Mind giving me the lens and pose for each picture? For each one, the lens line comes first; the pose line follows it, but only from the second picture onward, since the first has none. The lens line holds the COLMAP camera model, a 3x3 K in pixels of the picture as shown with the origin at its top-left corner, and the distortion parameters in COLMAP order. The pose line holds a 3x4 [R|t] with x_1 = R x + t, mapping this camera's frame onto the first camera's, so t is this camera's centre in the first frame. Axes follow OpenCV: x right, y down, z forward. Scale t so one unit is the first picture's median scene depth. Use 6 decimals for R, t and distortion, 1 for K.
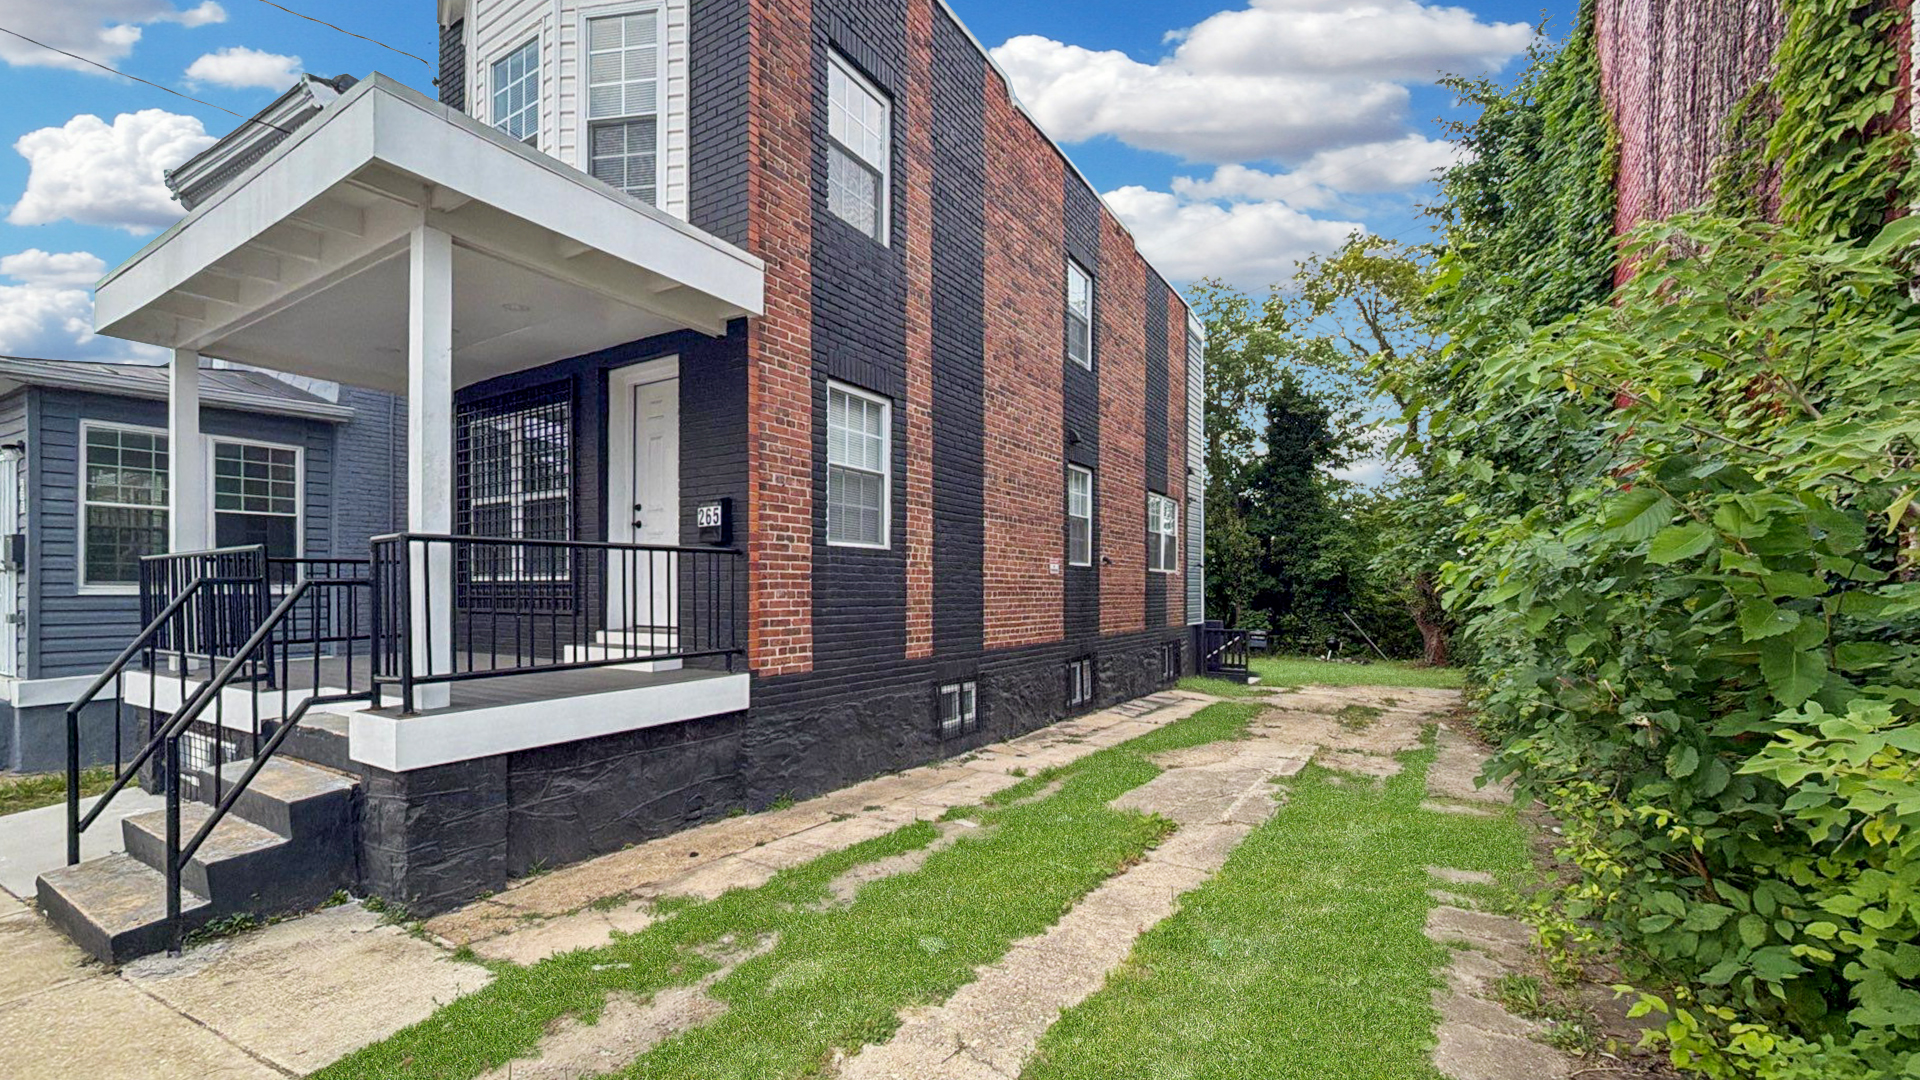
lens RADIAL K [[781.8, 0, 967.1], [0, 781.8, 597.7], [0, 0, 1]] dist [-0.000802, 0.000154]
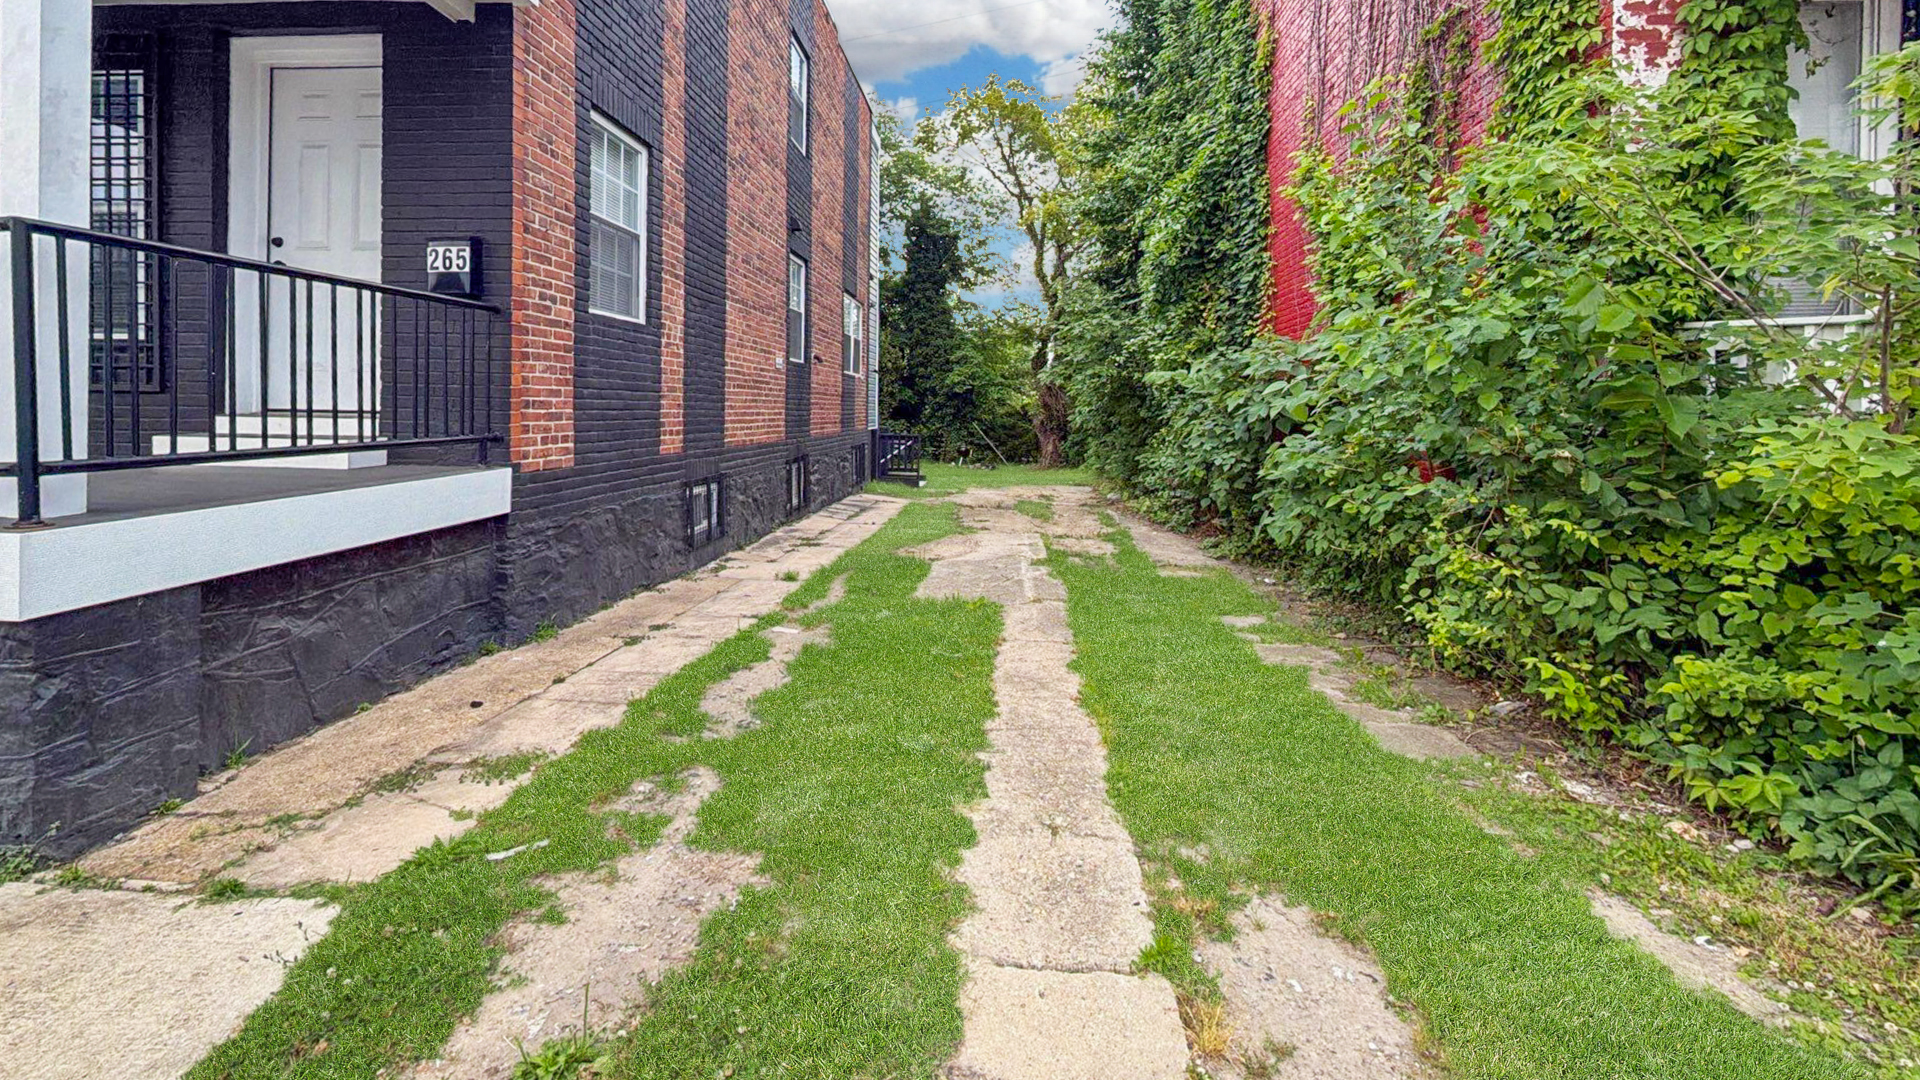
lens RADIAL K [[801.6, 0, 956.4], [0, 801.6, 417.2], [0, 0, 1]] dist [-0.001017, 0.000130]
pose [[0.889875, 0.009794, 0.456098, -0.195575], [-0.013216, 0.999903, 0.004315, 0.029826], [-0.456012, -0.009868, 0.889919, 0.074653]]
